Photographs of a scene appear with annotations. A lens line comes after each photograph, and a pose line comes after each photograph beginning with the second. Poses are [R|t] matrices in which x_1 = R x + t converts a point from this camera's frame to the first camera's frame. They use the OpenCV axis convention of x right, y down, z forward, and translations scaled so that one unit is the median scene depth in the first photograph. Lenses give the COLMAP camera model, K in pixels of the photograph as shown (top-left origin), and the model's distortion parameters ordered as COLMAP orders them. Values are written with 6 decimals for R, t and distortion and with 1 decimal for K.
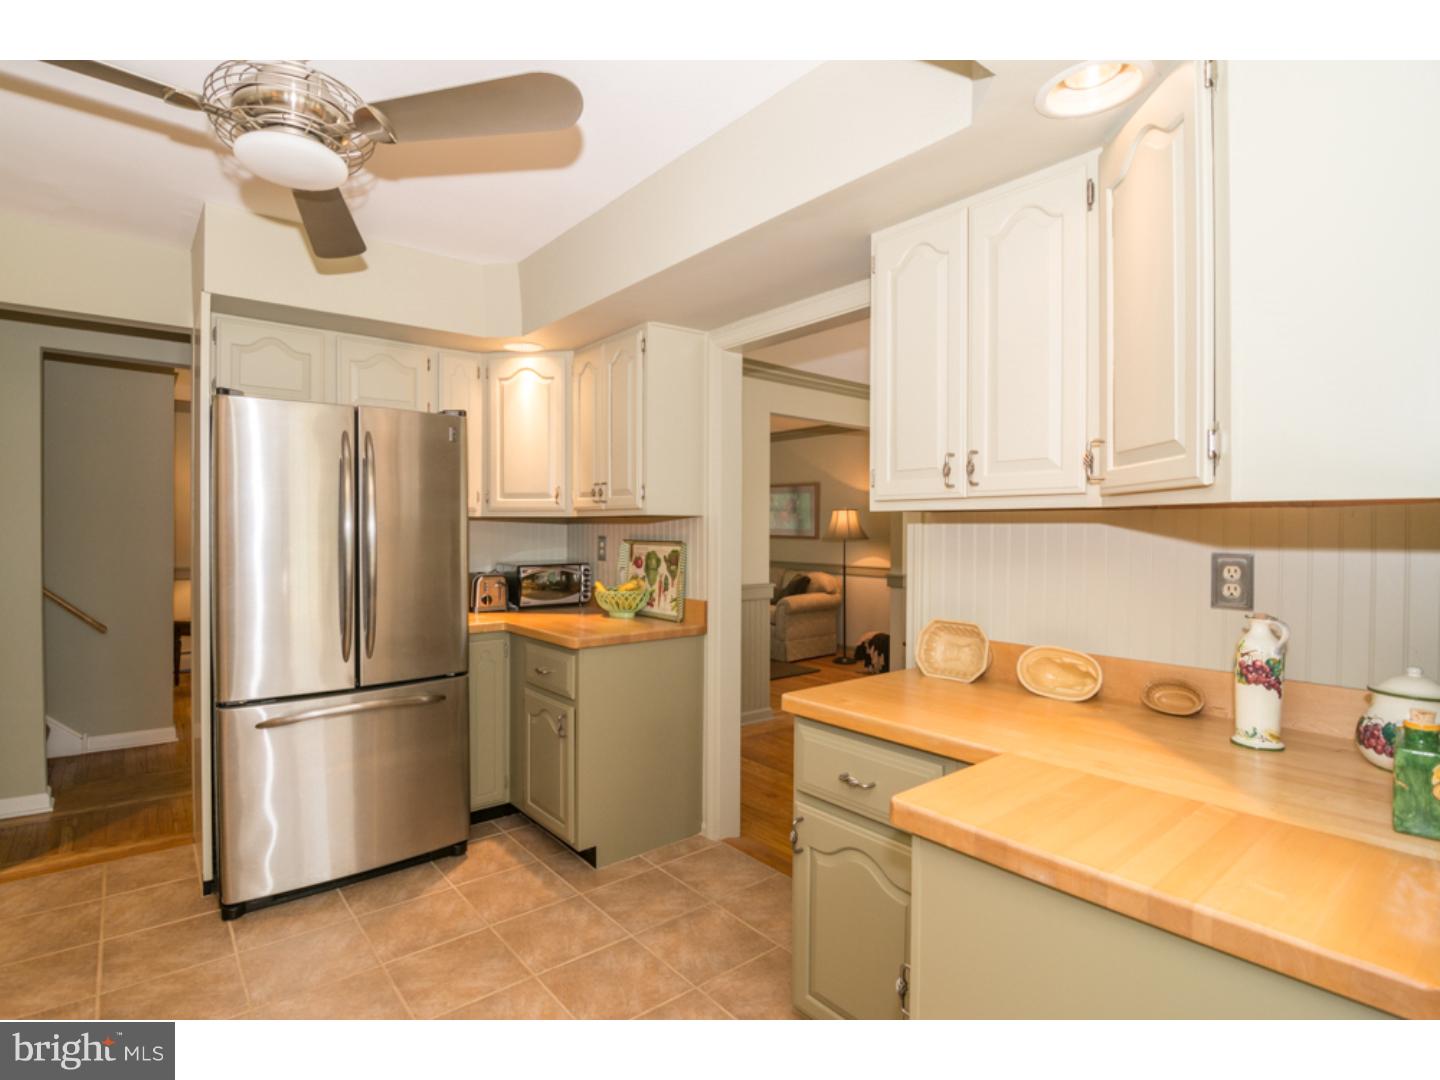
lens RADIAL K [[719.3, 0, 720.5], [0, 719.3, 529.8], [0, 0, 1]] dist [-0.011441, -0.005291]
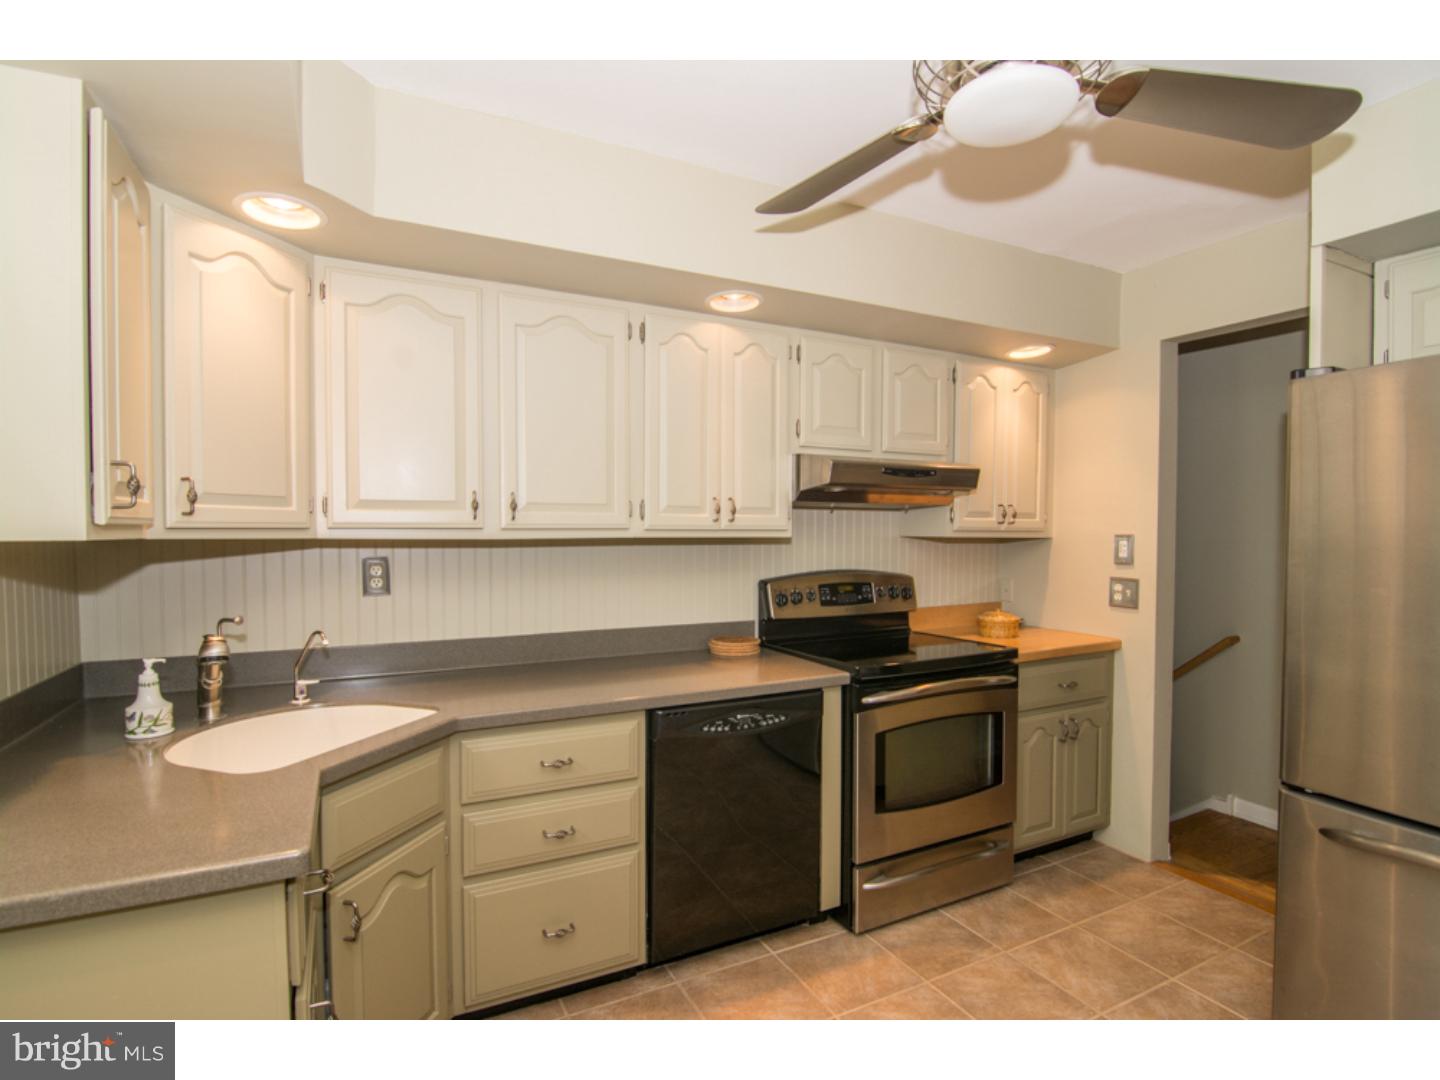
lens RADIAL K [[719.3, 0, 720.5], [0, 719.3, 548.2], [0, 0, 1]] dist [-0.011441, -0.005291]
pose [[-0.226991, 0.022398, -0.973639, 0.137121], [-0.003441, 0.999711, 0.023800, -0.018871], [0.973891, 0.008752, -0.226848, 0.431965]]
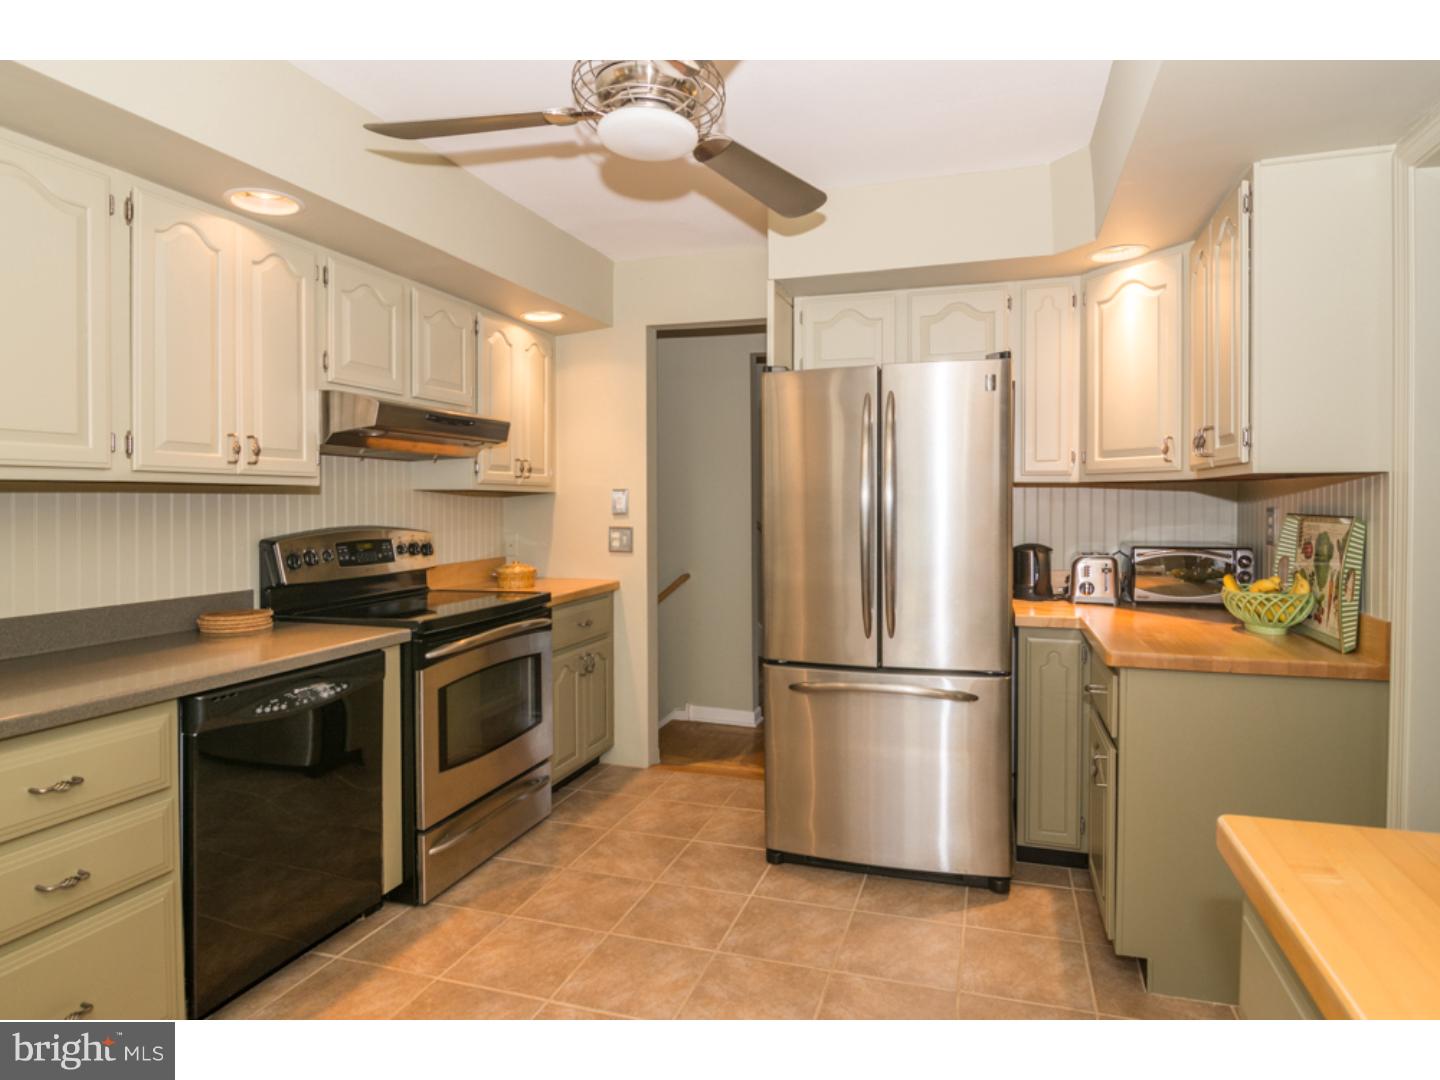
lens RADIAL K [[793.1, 0, 771.7], [0, 793.1, 510.1], [0, 0, 1]] dist [-0.007858, -0.004565]
pose [[0.559945, 0.007812, -0.828493, 0.220002], [-0.000285, 0.999957, 0.009237, 0.005117], [0.828529, -0.004936, 0.559924, 0.253109]]
